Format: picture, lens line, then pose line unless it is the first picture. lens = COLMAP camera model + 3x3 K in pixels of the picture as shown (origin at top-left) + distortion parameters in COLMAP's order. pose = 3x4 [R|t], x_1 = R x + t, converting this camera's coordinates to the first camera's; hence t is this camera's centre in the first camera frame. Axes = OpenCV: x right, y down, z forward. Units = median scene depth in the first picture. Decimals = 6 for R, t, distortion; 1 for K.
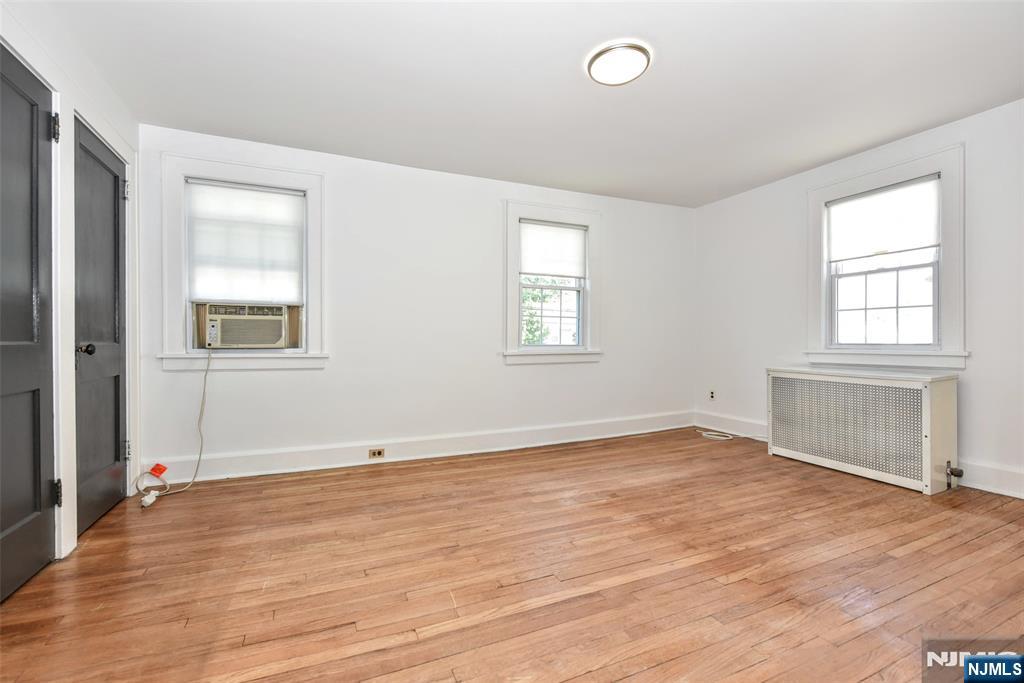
lens RADIAL K [[455.3, 0, 512.0], [0, 455.3, 341.5], [0, 0, 1]] dist [-0.010828, 0.000028]
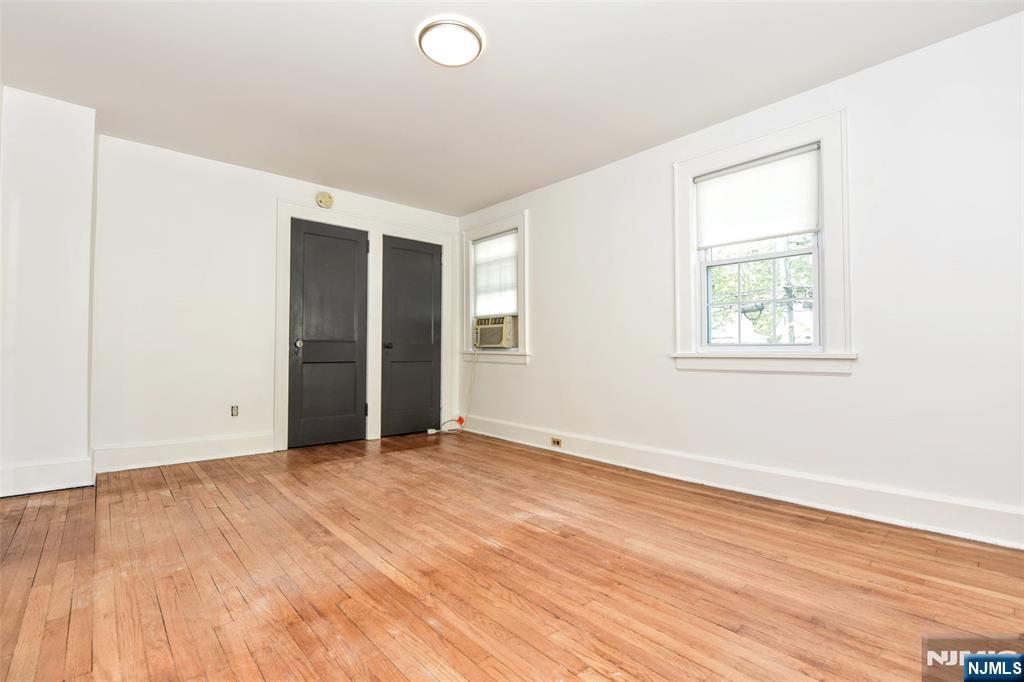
lens RADIAL K [[487.3, 0, 512.0], [0, 487.3, 341.0], [0, 0, 1]] dist [-0.015818, -0.000062]
pose [[0.268784, -0.021432, -0.962962, 0.963574], [-0.009387, 0.999647, -0.024868, 0.033395], [0.963155, 0.015723, 0.268488, 0.667755]]
